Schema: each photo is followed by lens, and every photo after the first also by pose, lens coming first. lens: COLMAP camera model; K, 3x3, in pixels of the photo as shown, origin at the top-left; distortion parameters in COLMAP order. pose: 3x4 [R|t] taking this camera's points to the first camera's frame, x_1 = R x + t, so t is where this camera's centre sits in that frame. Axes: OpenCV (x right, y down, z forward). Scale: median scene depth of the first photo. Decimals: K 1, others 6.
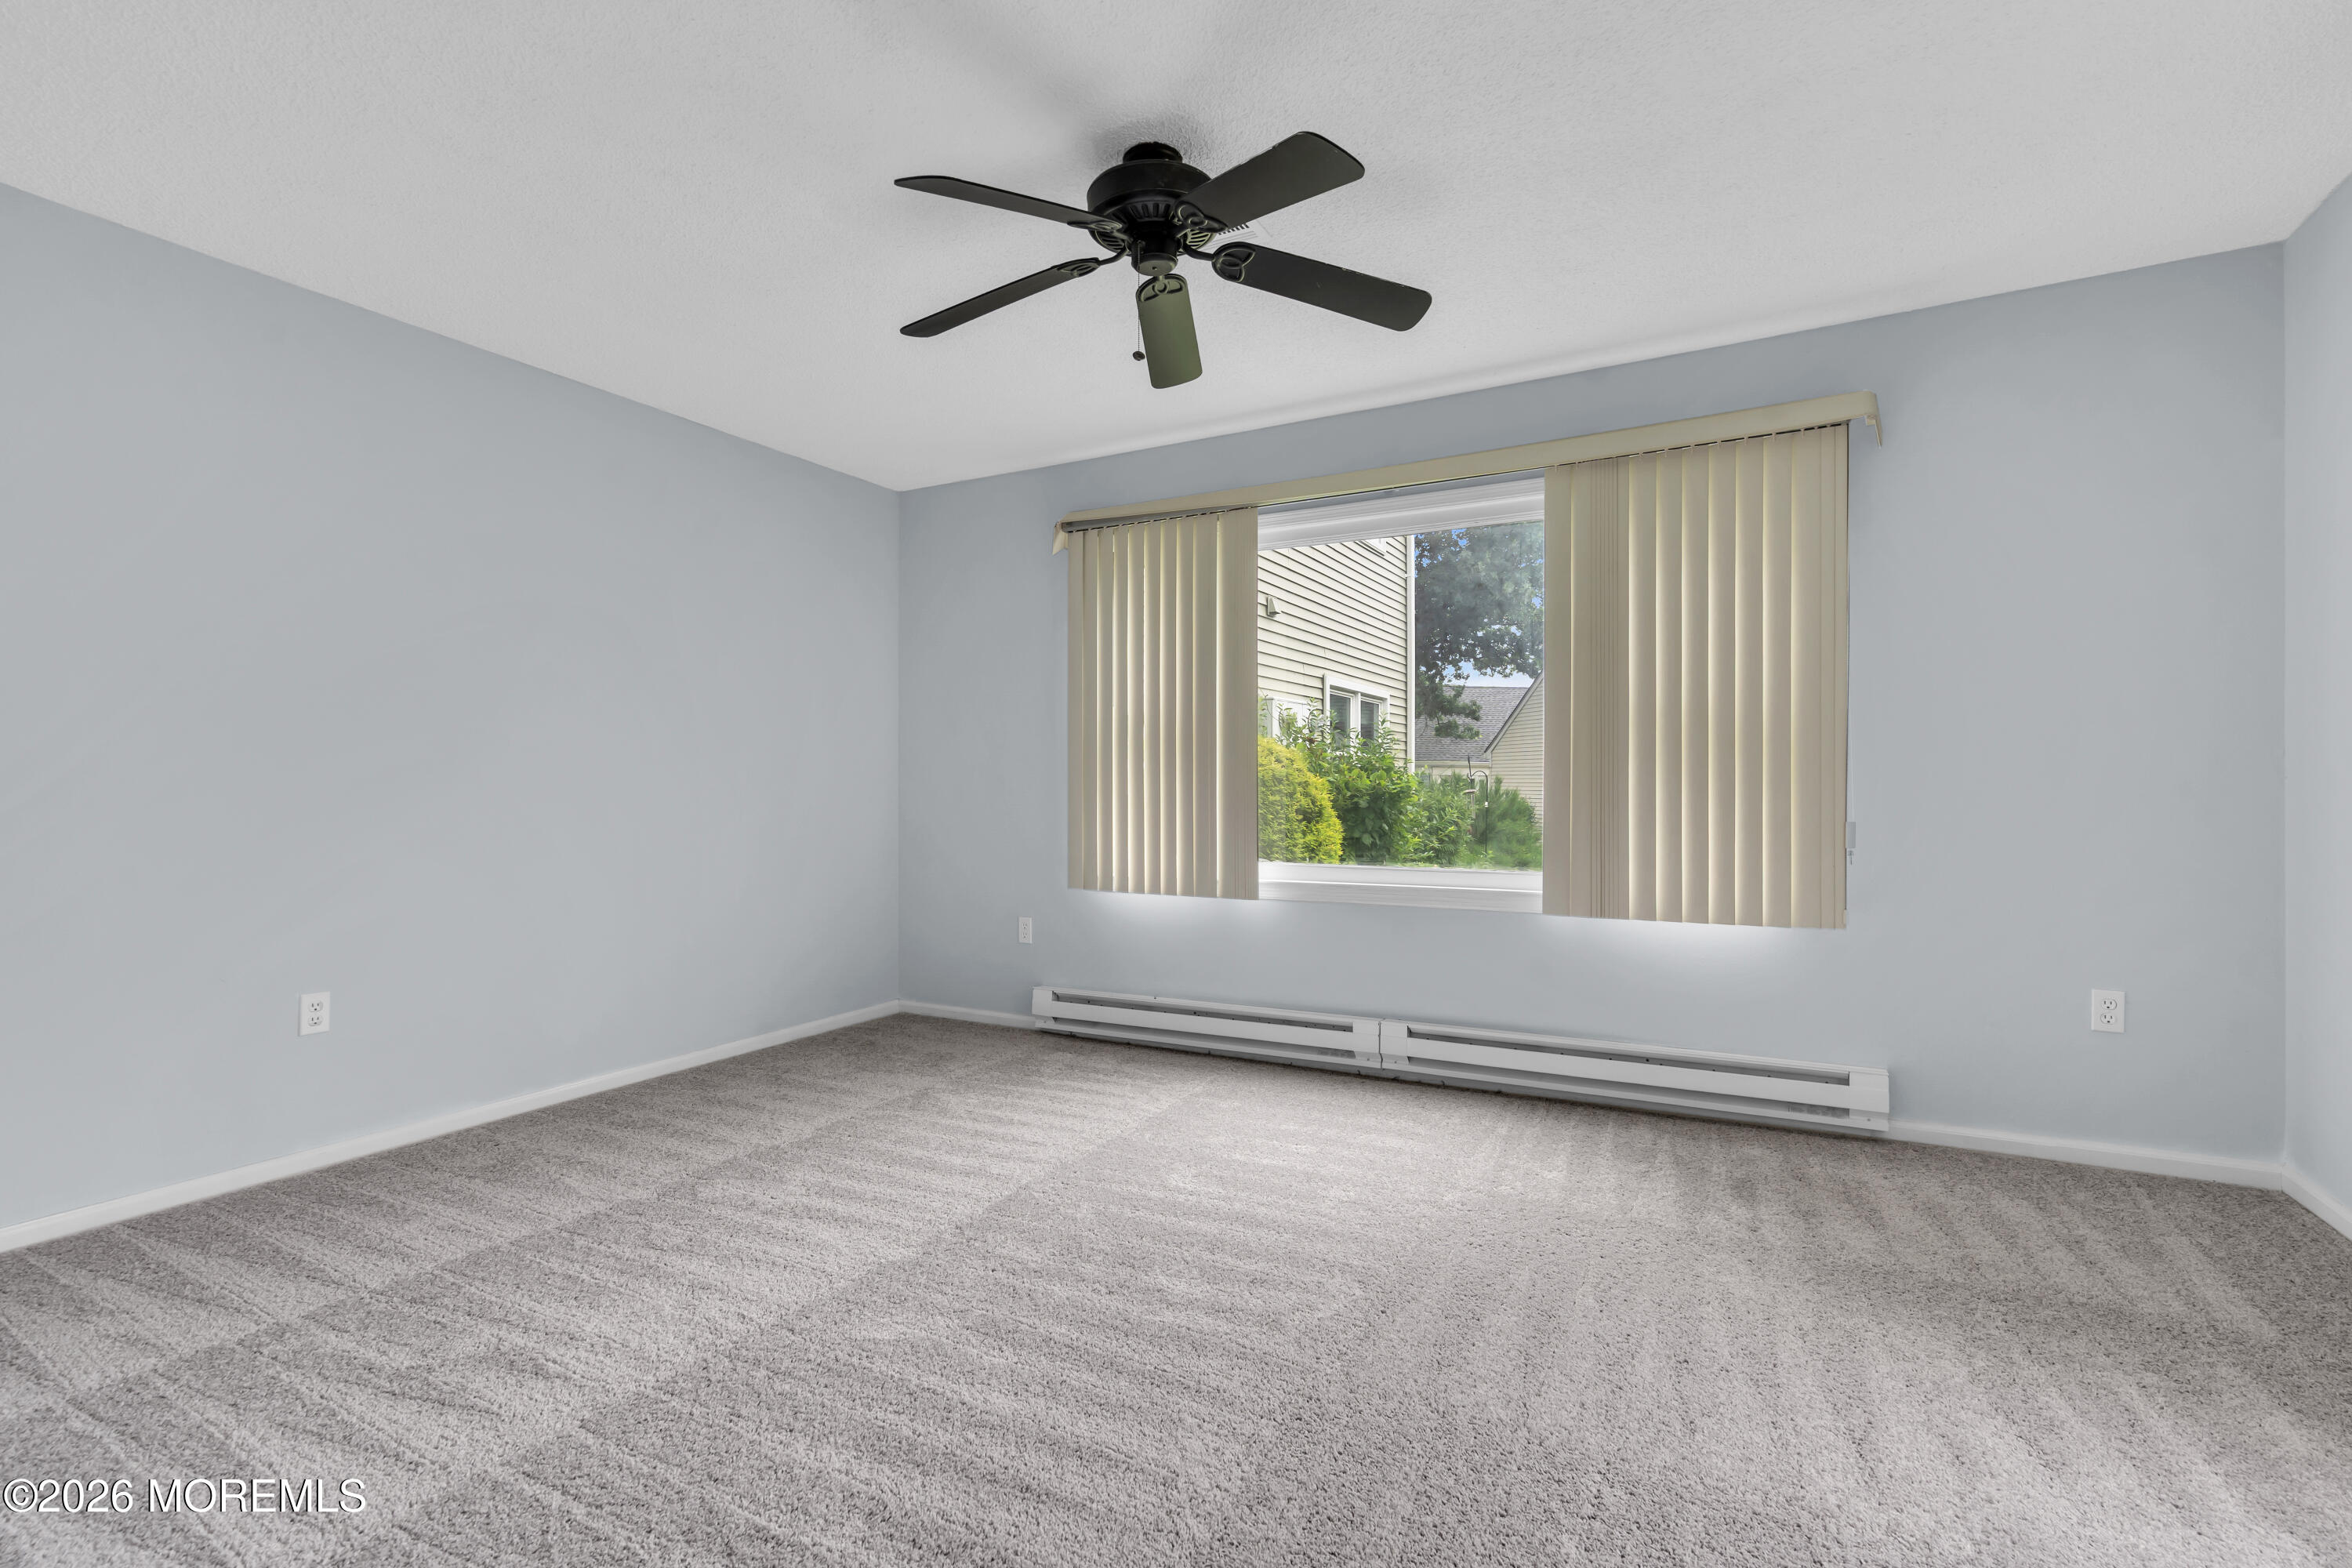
lens RADIAL K [[1064.6, 0, 1175.2], [0, 1064.6, 788.3], [0, 0, 1]] dist [-0.003042, 0.002991]
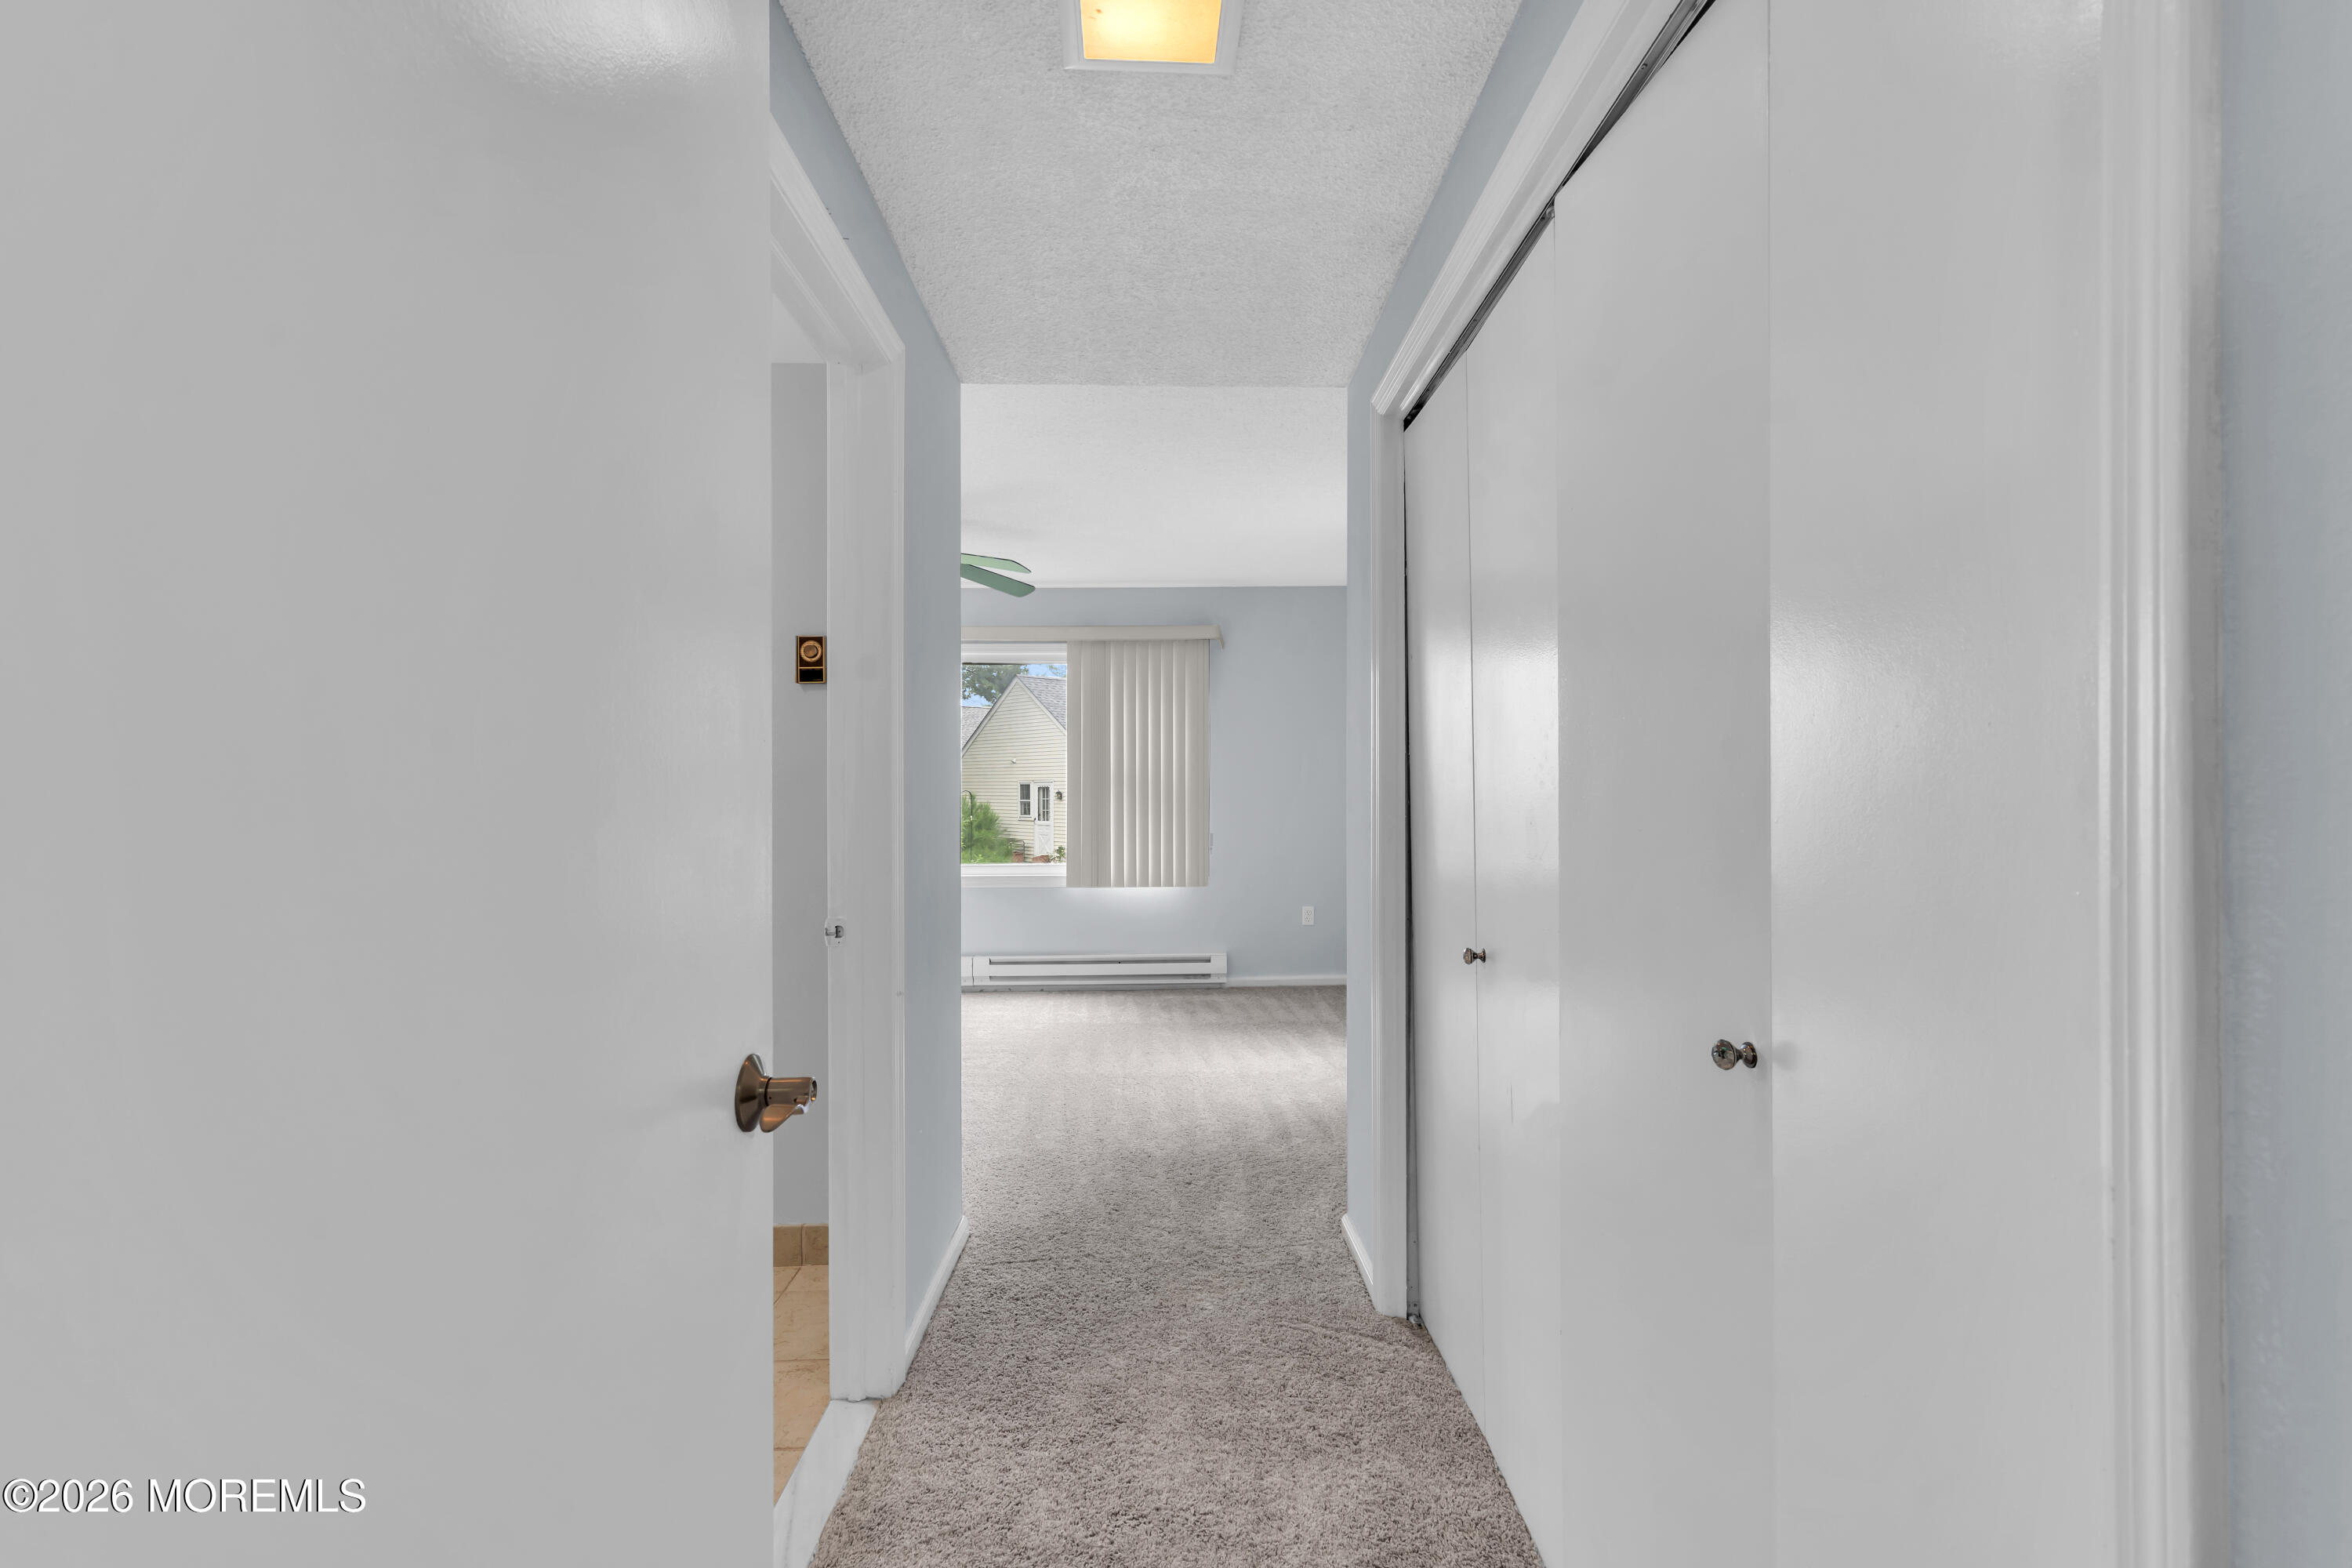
lens RADIAL K [[1064.6, 0, 1175.6], [0, 1064.6, 781.8], [0, 0, 1]] dist [-0.003042, 0.002991]
pose [[0.871664, 0.003715, 0.490089, -0.403574], [0.002855, 0.999916, -0.012658, -0.039296], [-0.490095, 0.012432, 0.871580, -0.709928]]
